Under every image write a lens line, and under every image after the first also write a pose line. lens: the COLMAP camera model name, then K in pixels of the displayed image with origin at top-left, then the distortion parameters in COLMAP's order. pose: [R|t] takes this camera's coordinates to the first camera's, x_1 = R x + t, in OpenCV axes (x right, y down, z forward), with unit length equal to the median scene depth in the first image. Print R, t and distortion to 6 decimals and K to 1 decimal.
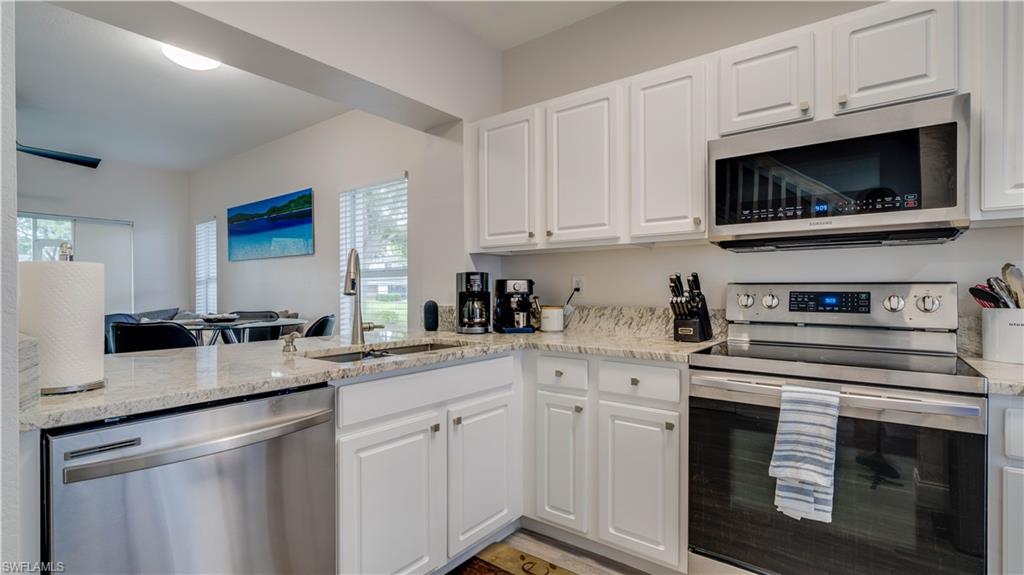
lens RADIAL K [[474.6, 0, 508.2], [0, 474.6, 292.7], [0, 0, 1]] dist [-0.000721, -0.000096]
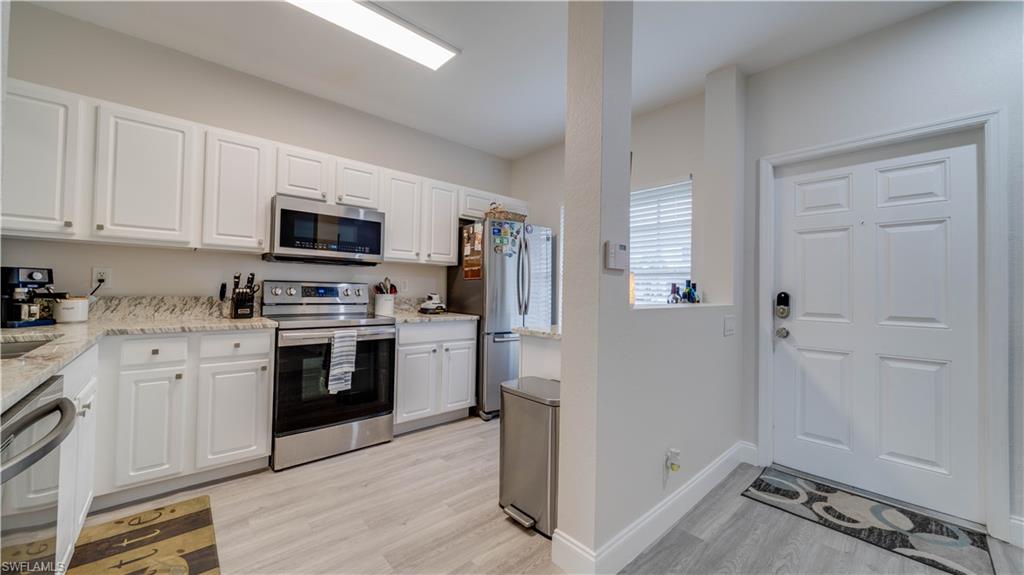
lens RADIAL K [[372.7, 0, 508.2], [0, 372.7, 288.8], [0, 0, 1]] dist [-0.005298, 0.000027]
pose [[0.182769, 0.008208, 0.983122, -0.529977], [-0.014788, 0.999875, -0.005598, 0.002676], [-0.983045, -0.013515, 0.182868, -0.036325]]
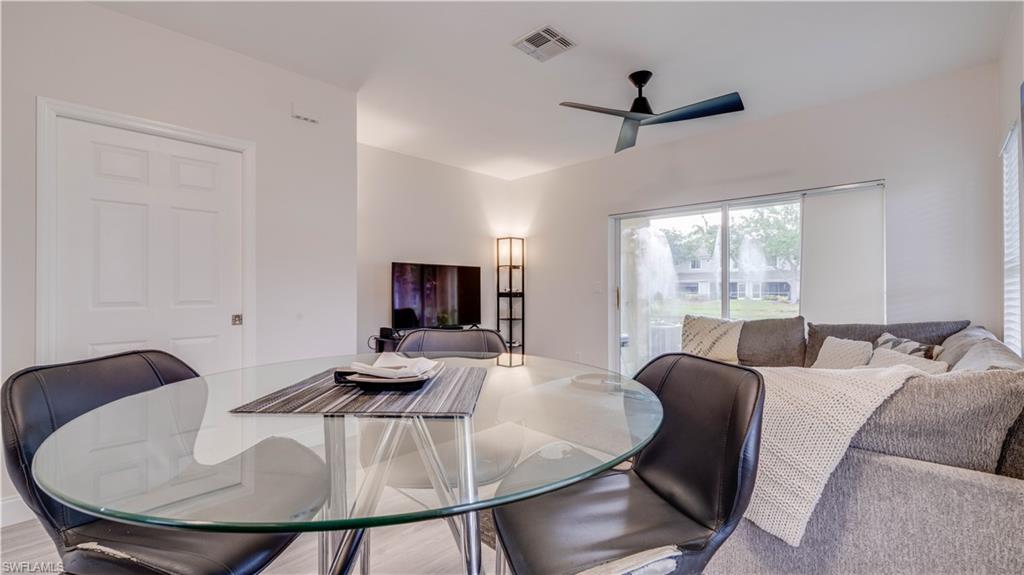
lens RADIAL K [[439.3, 0, 512.0], [0, 439.3, 287.5], [0, 0, 1]] dist [0.000113, 0.000245]
pose [[-0.107517, -0.002253, -0.994201, -0.361144], [-0.004914, 0.999986, -0.001734, -0.004514], [0.994191, 0.004699, -0.107527, 1.298290]]
